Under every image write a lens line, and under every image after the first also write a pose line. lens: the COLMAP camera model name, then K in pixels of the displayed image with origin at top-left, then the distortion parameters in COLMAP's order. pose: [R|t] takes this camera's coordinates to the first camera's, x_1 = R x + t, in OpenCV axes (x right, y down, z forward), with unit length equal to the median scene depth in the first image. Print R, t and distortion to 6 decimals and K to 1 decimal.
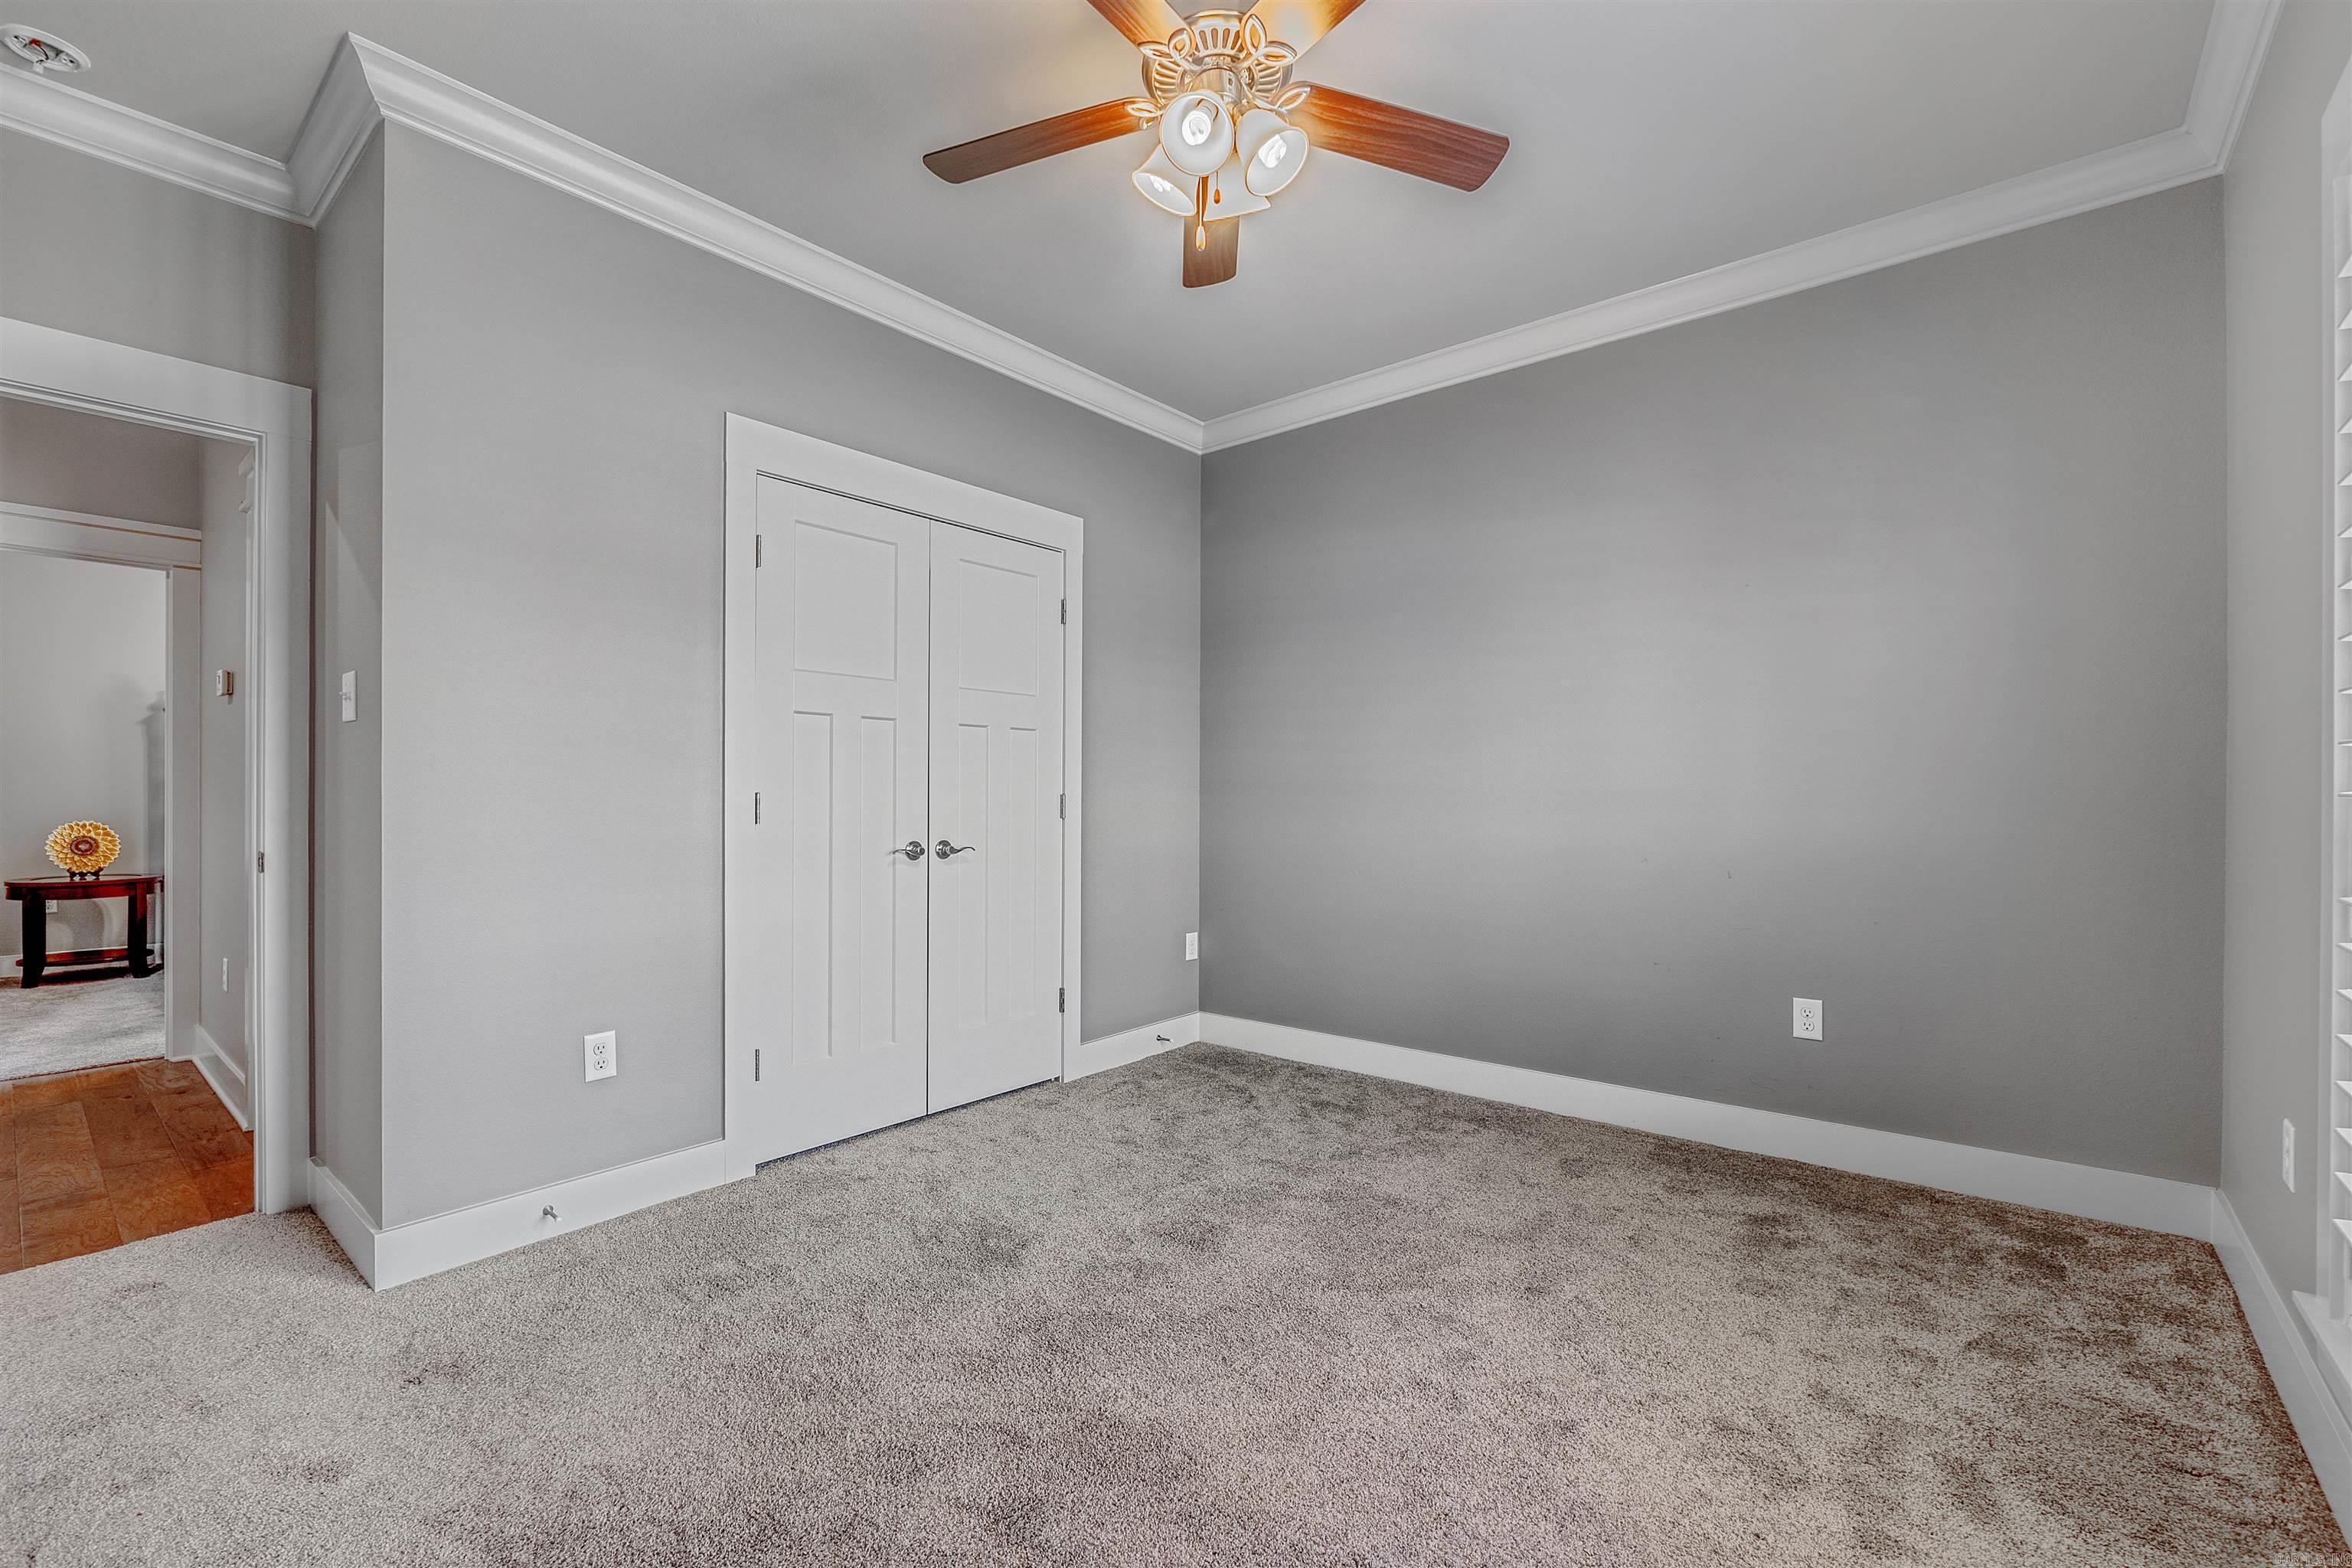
lens RADIAL K [[1007.5, 0, 1184.6], [0, 1007.5, 809.7], [0, 0, 1]] dist [-0.003608, -0.000342]
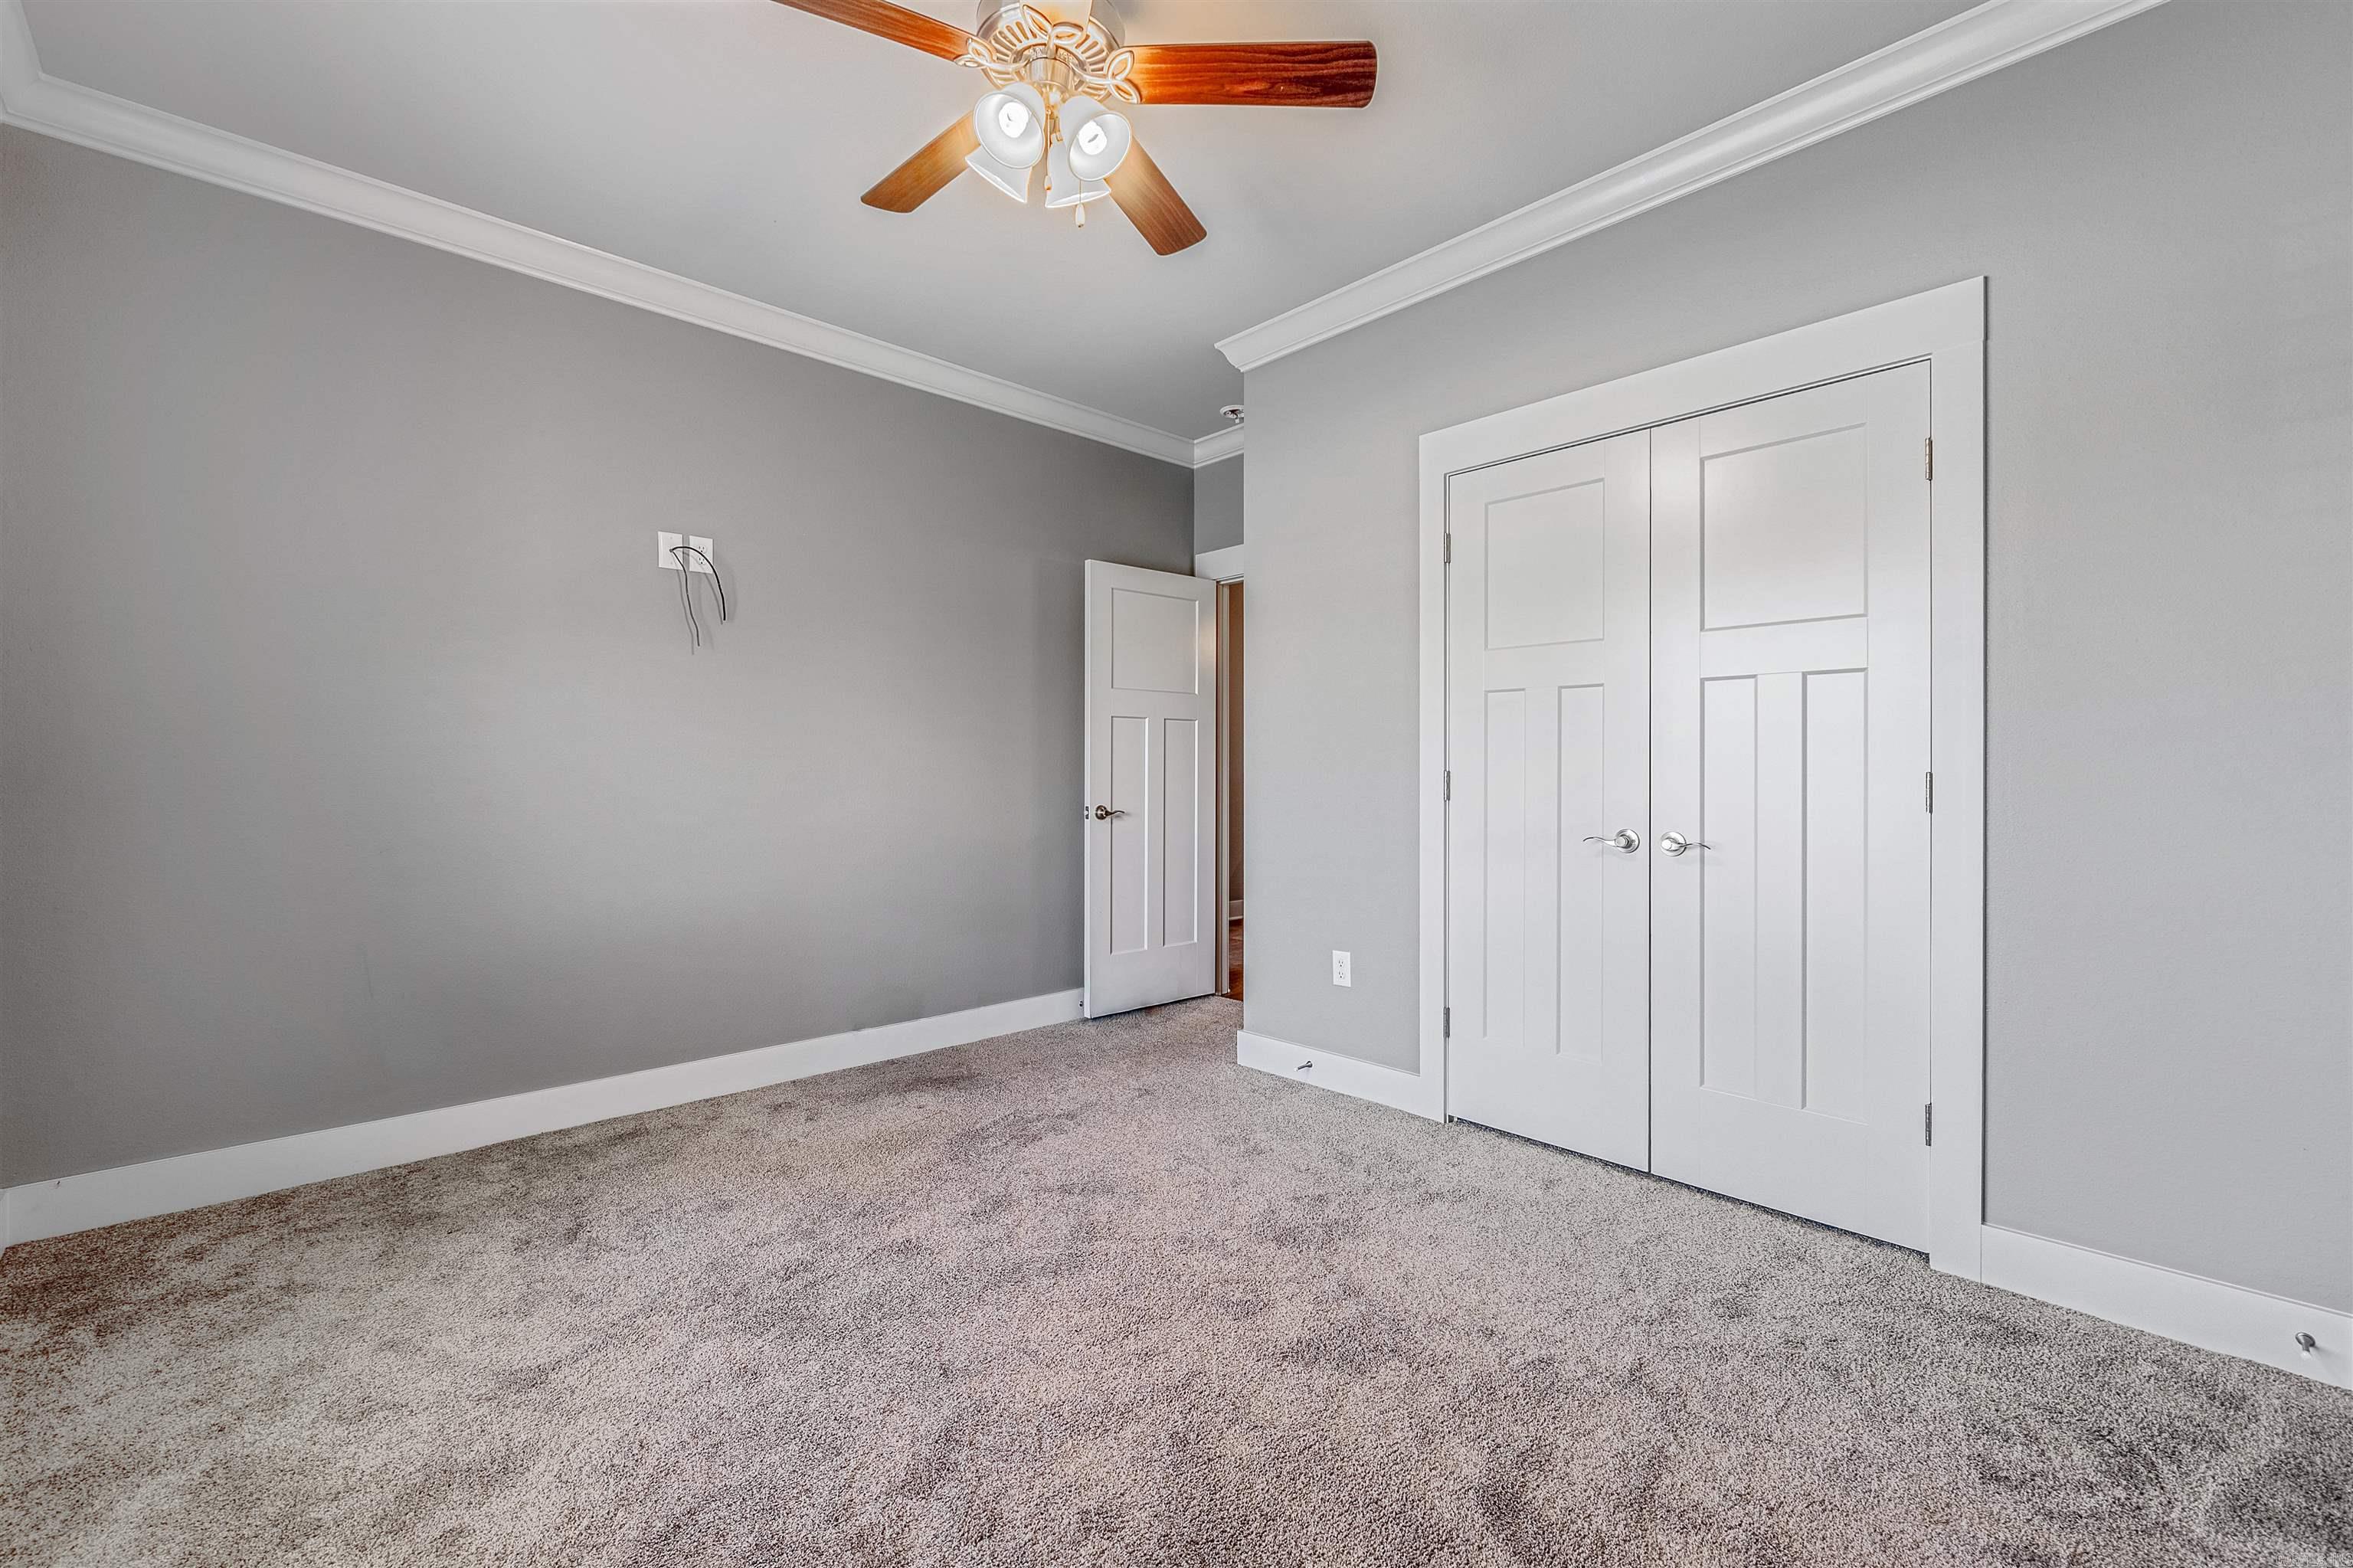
lens RADIAL K [[995.5, 0, 1176.5], [0, 995.5, 784.0], [0, 0, 1]] dist [-0.000177, -0.000150]
pose [[-0.146173, 0.000753, -0.989259, 0.691794], [-0.014903, 0.999885, 0.002963, -0.001381], [0.989147, 0.015176, -0.146145, 0.887821]]
